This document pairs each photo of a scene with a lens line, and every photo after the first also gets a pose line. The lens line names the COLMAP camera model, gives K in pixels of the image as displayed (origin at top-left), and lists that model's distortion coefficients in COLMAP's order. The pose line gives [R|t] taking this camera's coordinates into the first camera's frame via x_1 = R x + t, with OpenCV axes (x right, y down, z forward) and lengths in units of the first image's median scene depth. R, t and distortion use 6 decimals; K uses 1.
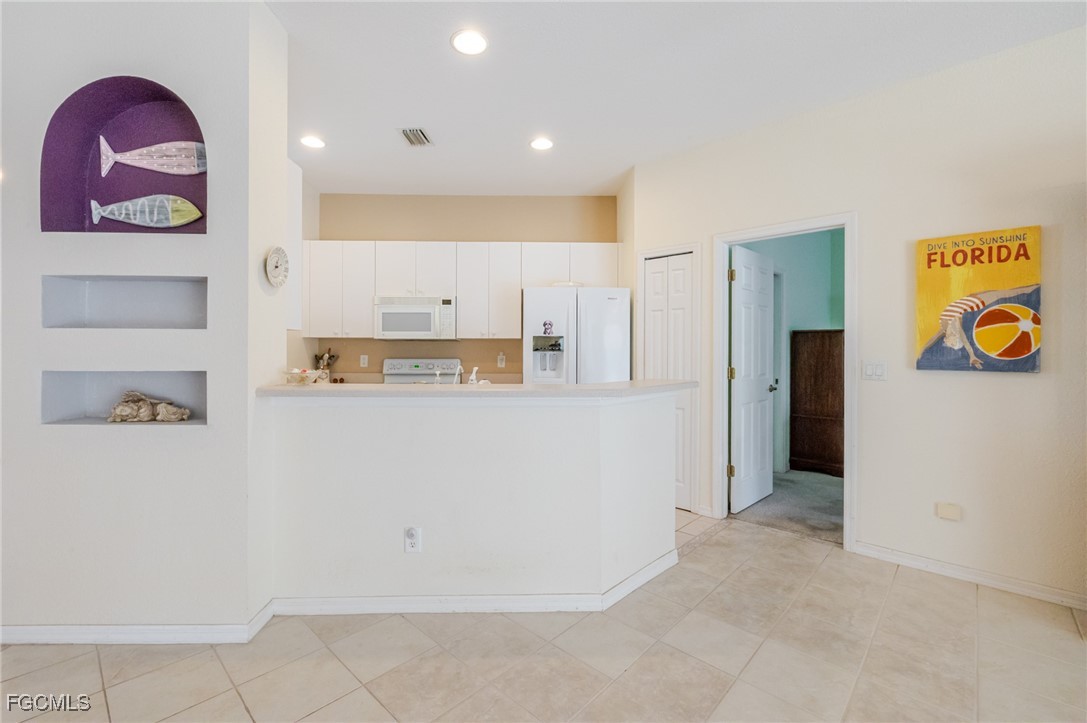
lens RADIAL K [[472.3, 0, 529.0], [0, 472.3, 347.4], [0, 0, 1]] dist [-0.000758, -0.000290]
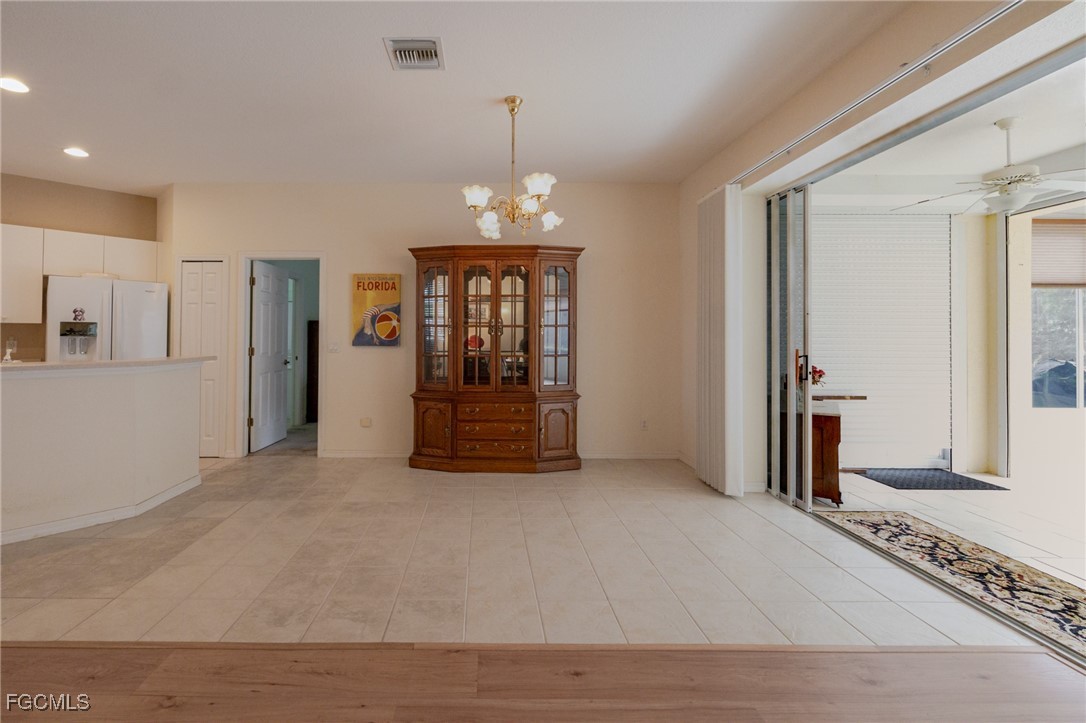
lens RADIAL K [[483.4, 0, 485.7], [0, 483.4, 328.4], [0, 0, 1]] dist [-0.001175, -0.000453]
pose [[0.715537, 0.010943, 0.698490, -0.077871], [-0.003888, 0.999924, -0.011683, -0.000081], [-0.698564, 0.005644, 0.715525, -0.532869]]
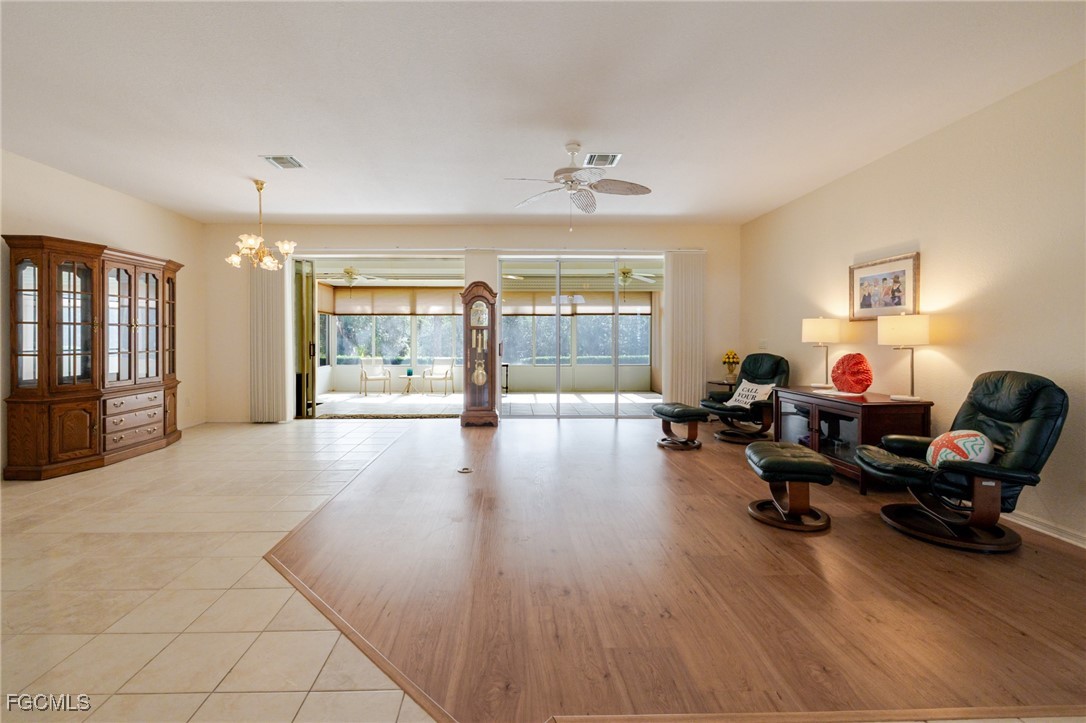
lens RADIAL K [[471.9, 0, 528.5], [0, 471.9, 347.4], [0, 0, 1]] dist [-0.000758, -0.000290]
pose [[-0.724054, -0.021344, 0.689413, -0.983201], [-0.008312, 0.999719, 0.022222, 0.002626], [-0.689694, 0.010359, -0.724027, 0.601593]]
